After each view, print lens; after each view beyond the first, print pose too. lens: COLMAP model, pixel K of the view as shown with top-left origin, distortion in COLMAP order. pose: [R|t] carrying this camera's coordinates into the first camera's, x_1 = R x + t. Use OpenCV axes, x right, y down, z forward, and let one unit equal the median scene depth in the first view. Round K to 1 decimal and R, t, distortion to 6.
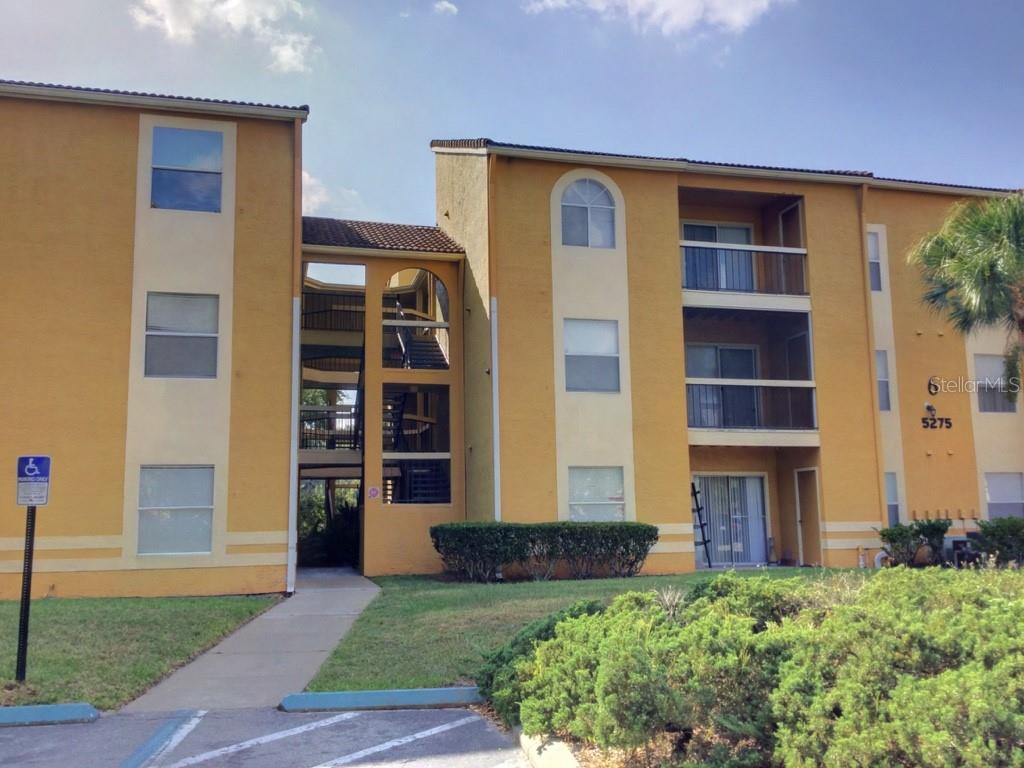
lens RADIAL K [[912.6, 0, 512.5], [0, 912.6, 379.9], [0, 0, 1]] dist [0.079705, -0.157749]
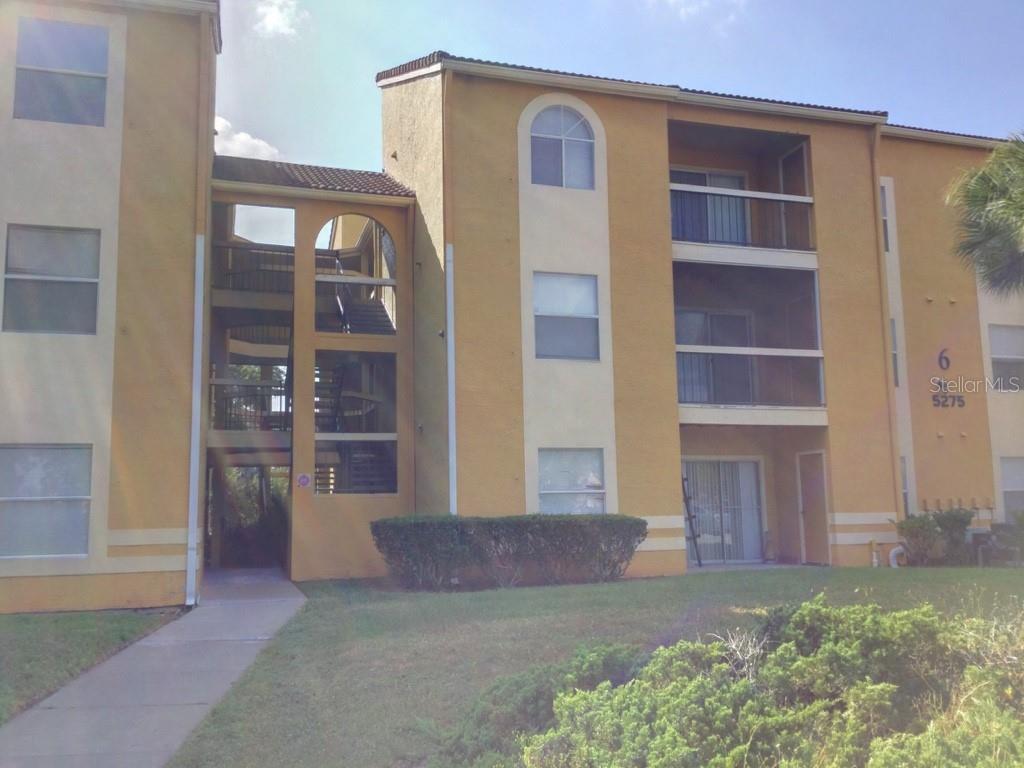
lens RADIAL K [[912.6, 0, 516.2], [0, 912.6, 385.7], [0, 0, 1]] dist [0.079705, -0.157749]
pose [[0.998556, 0.003729, 0.053595, -0.003668], [-0.004668, 0.999838, 0.017407, 0.021820], [-0.053521, -0.017632, 0.998411, 0.159272]]
